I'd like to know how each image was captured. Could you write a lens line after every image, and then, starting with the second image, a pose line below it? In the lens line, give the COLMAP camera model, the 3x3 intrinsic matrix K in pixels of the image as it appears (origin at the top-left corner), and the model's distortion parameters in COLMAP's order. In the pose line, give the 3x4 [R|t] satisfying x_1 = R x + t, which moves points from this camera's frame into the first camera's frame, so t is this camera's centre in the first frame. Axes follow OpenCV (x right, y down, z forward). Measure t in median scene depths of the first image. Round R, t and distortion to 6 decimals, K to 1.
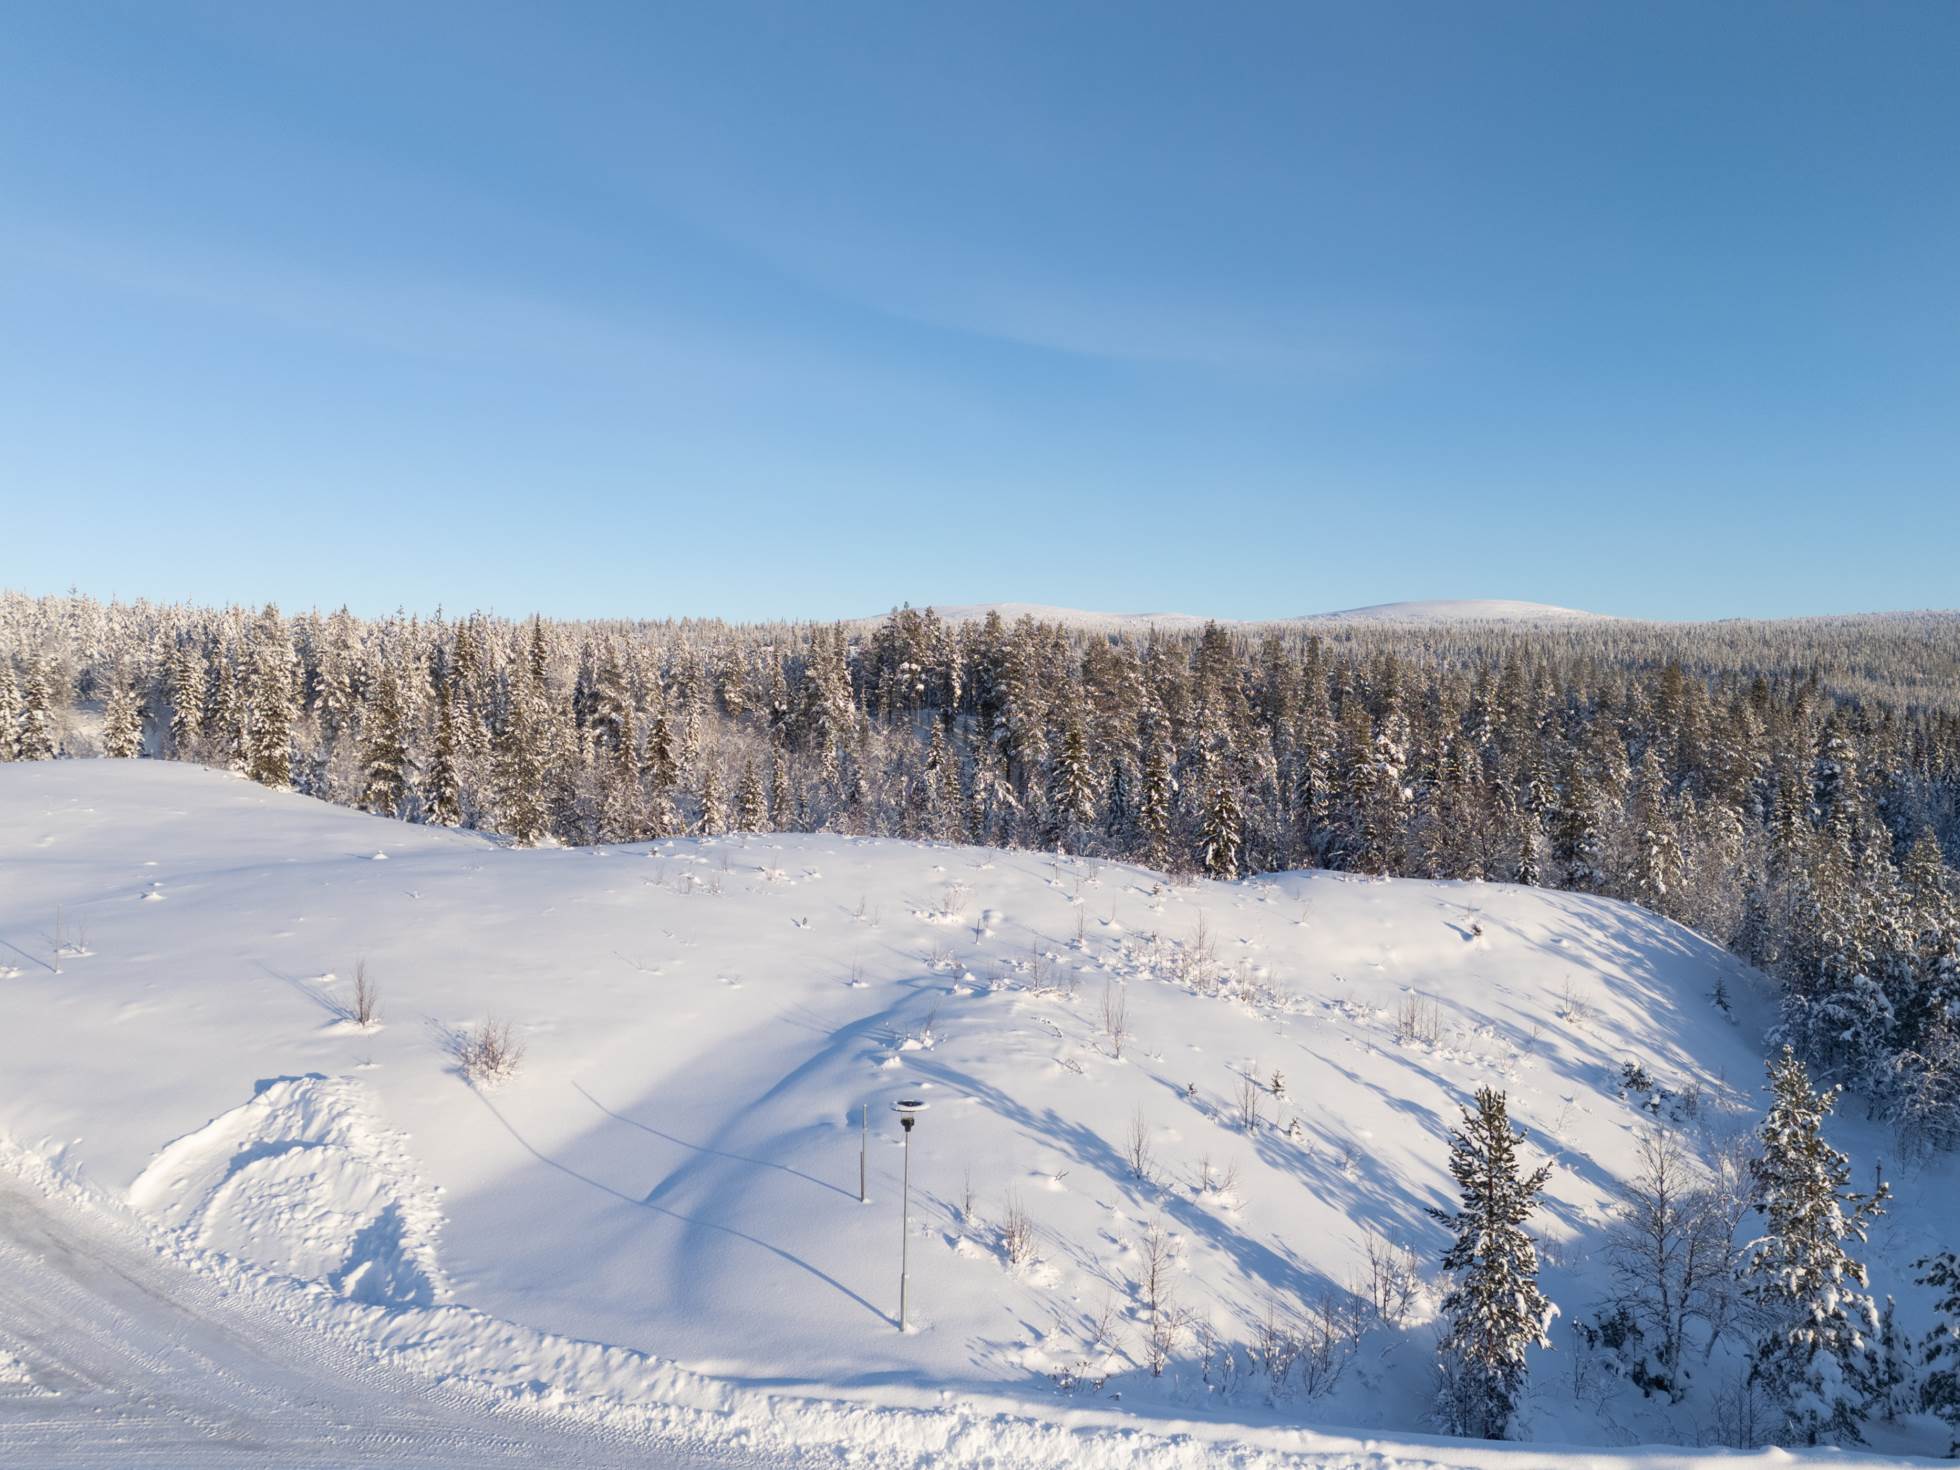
lens RADIAL K [[1427.5, 0, 980.0], [0, 1427.5, 735.0], [0, 0, 1]] dist [0.106554, -0.122590]
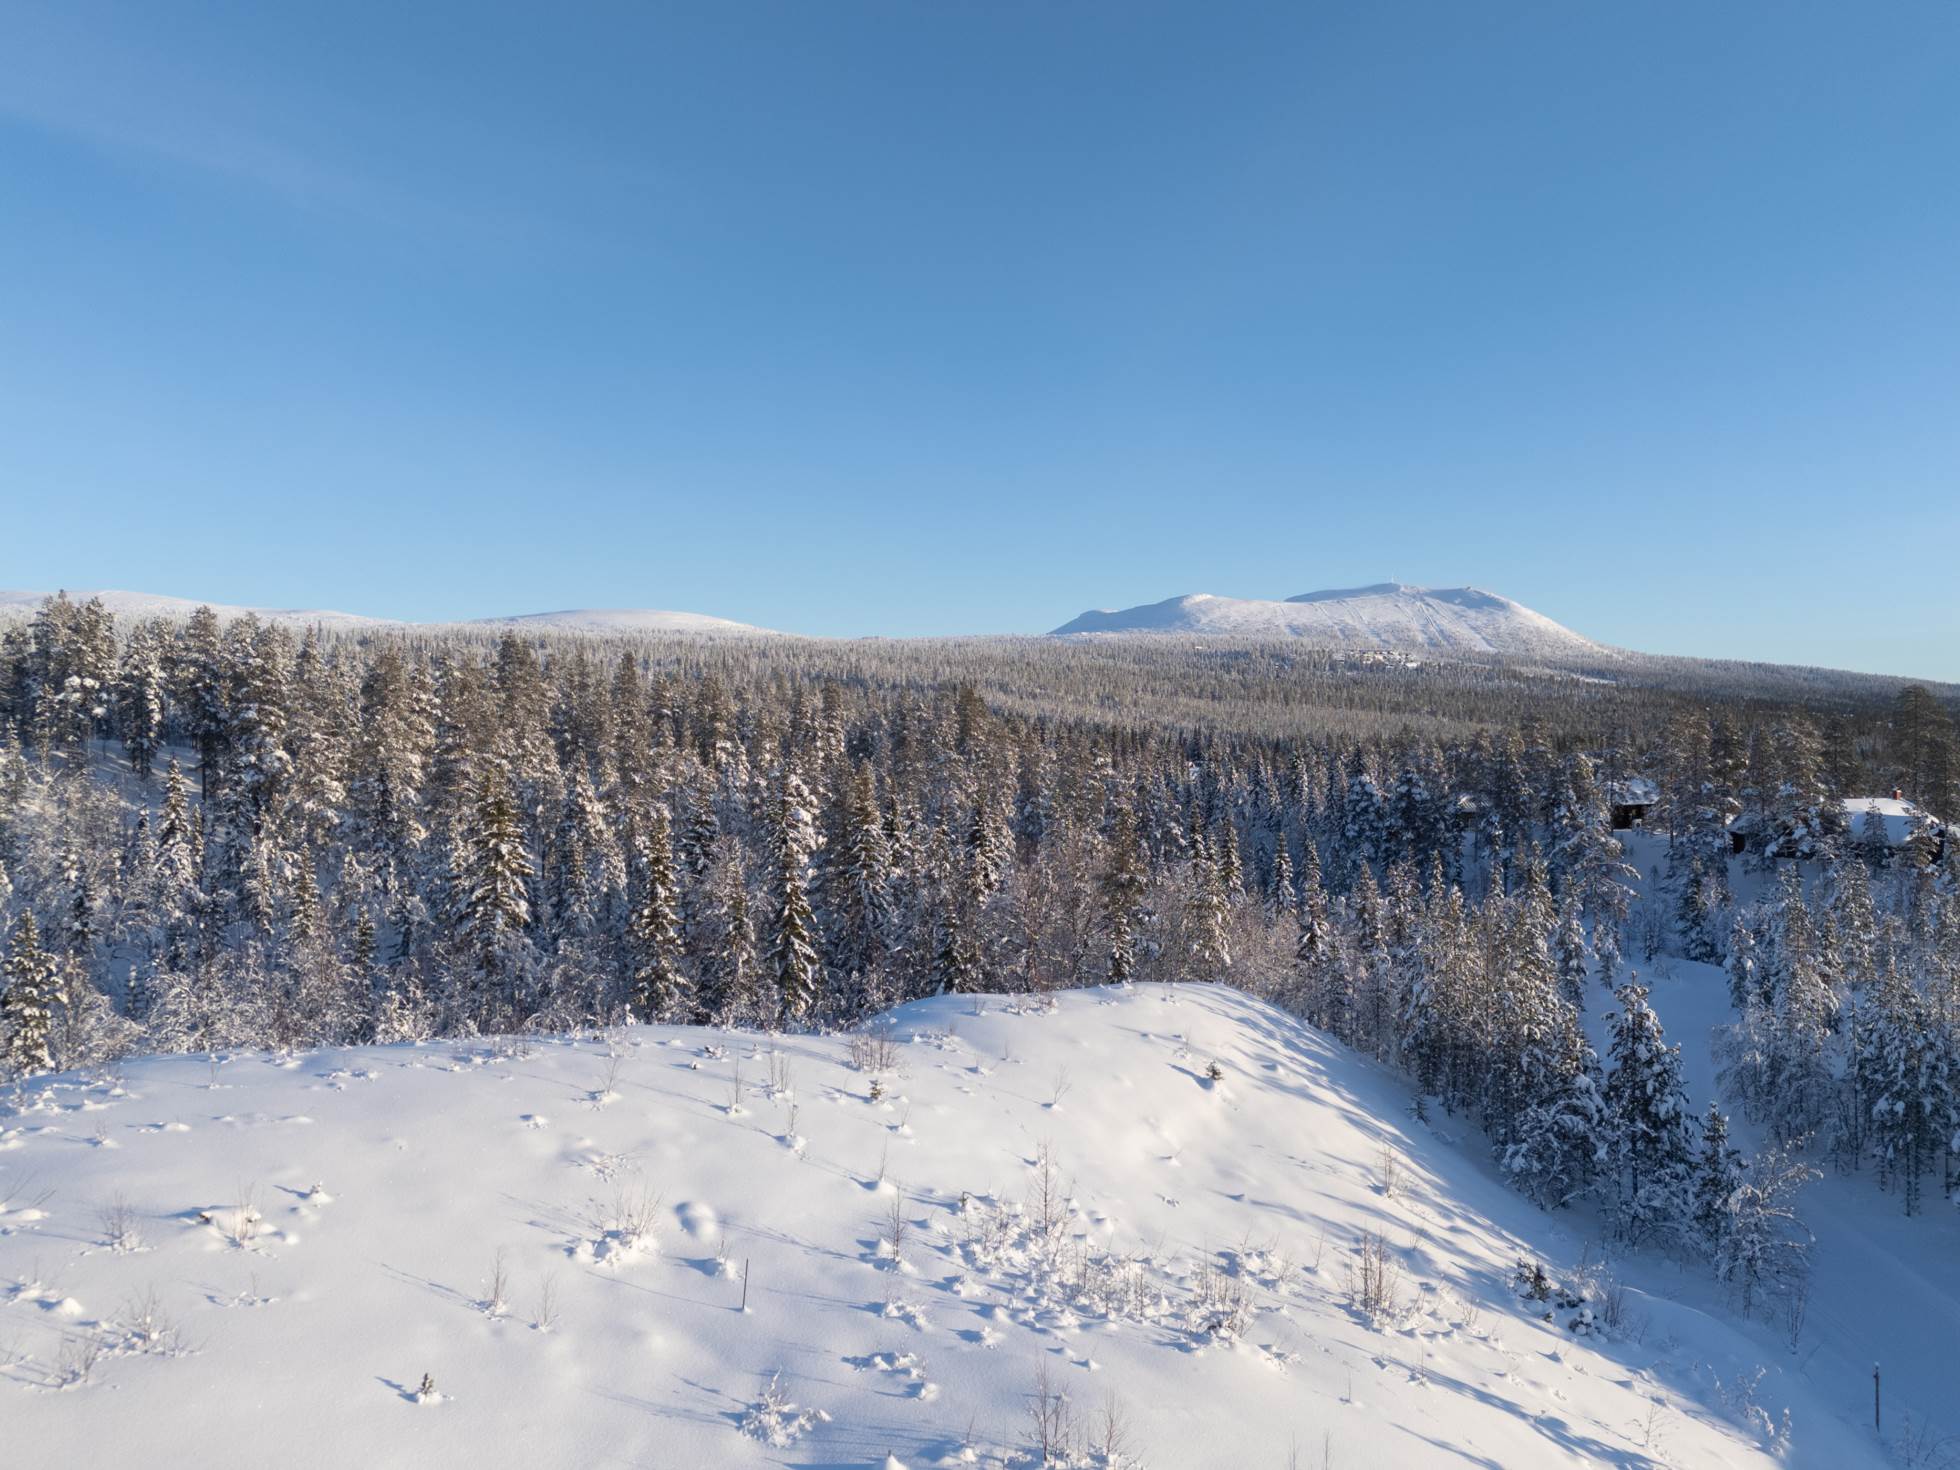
lens RADIAL K [[1431.2, 0, 980.0], [0, 1431.2, 735.0], [0, 0, 1]] dist [0.069723, -0.043694]
pose [[0.846364, -0.010848, 0.532495, -0.119972], [0.013219, 0.999912, -0.000640, -0.032144], [-0.532441, 0.007580, 0.846433, 0.317462]]
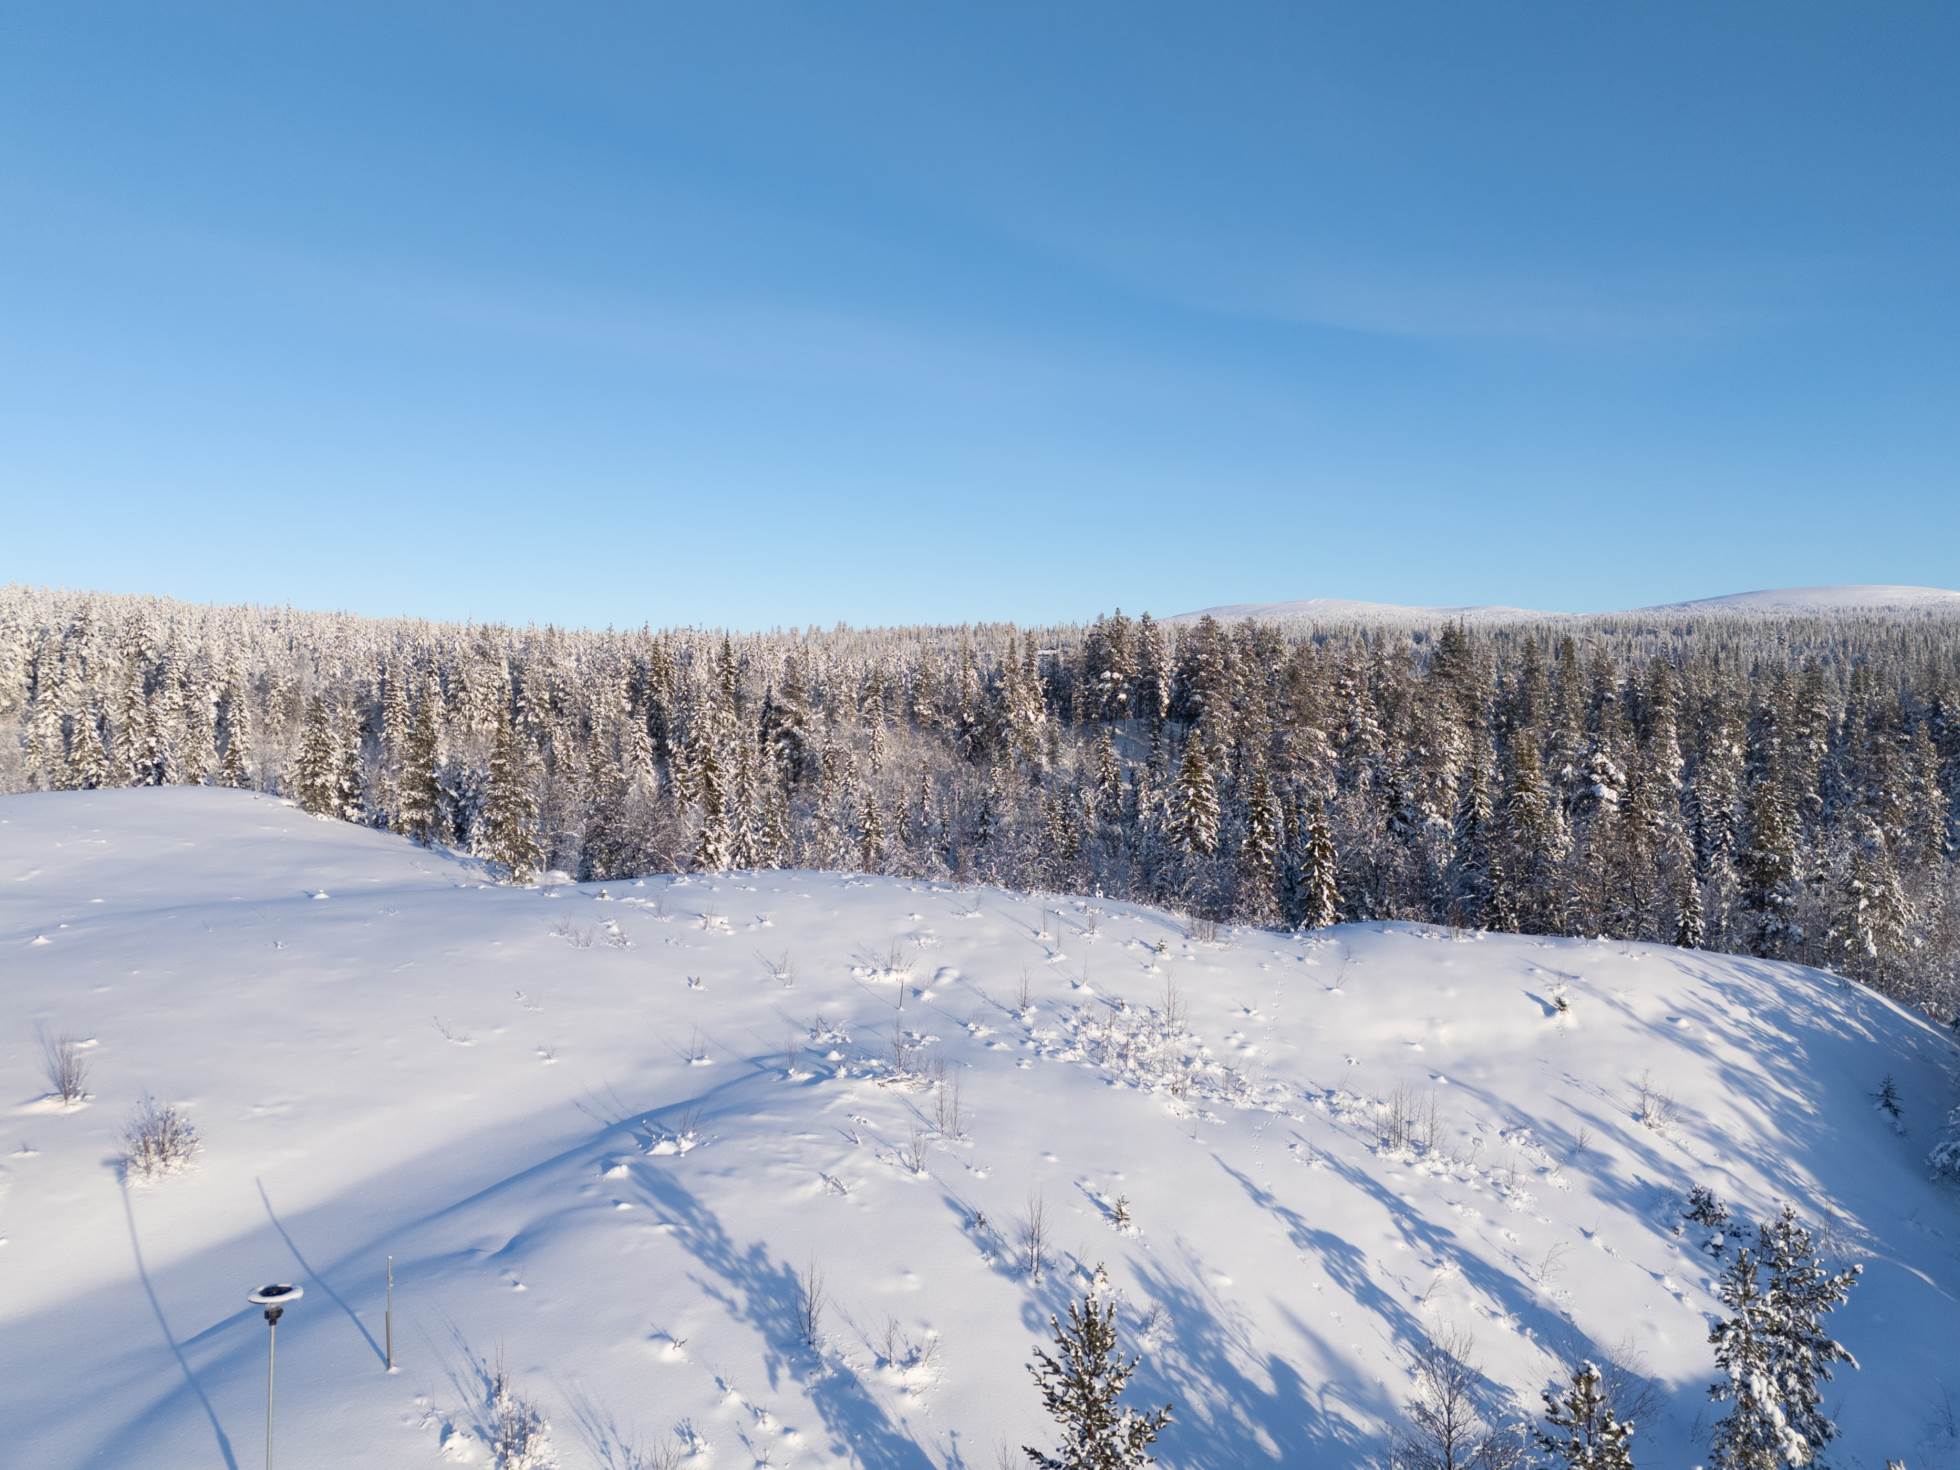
lens RADIAL K [[1431.2, 0, 980.0], [0, 1431.2, 735.0], [0, 0, 1]] dist [0.069723, -0.043694]
pose [[0.977230, 0.000368, -0.212182, 0.142940], [-0.000447, 1.000000, -0.000322, -0.015573], [0.212182, 0.000409, 0.977230, 0.078783]]
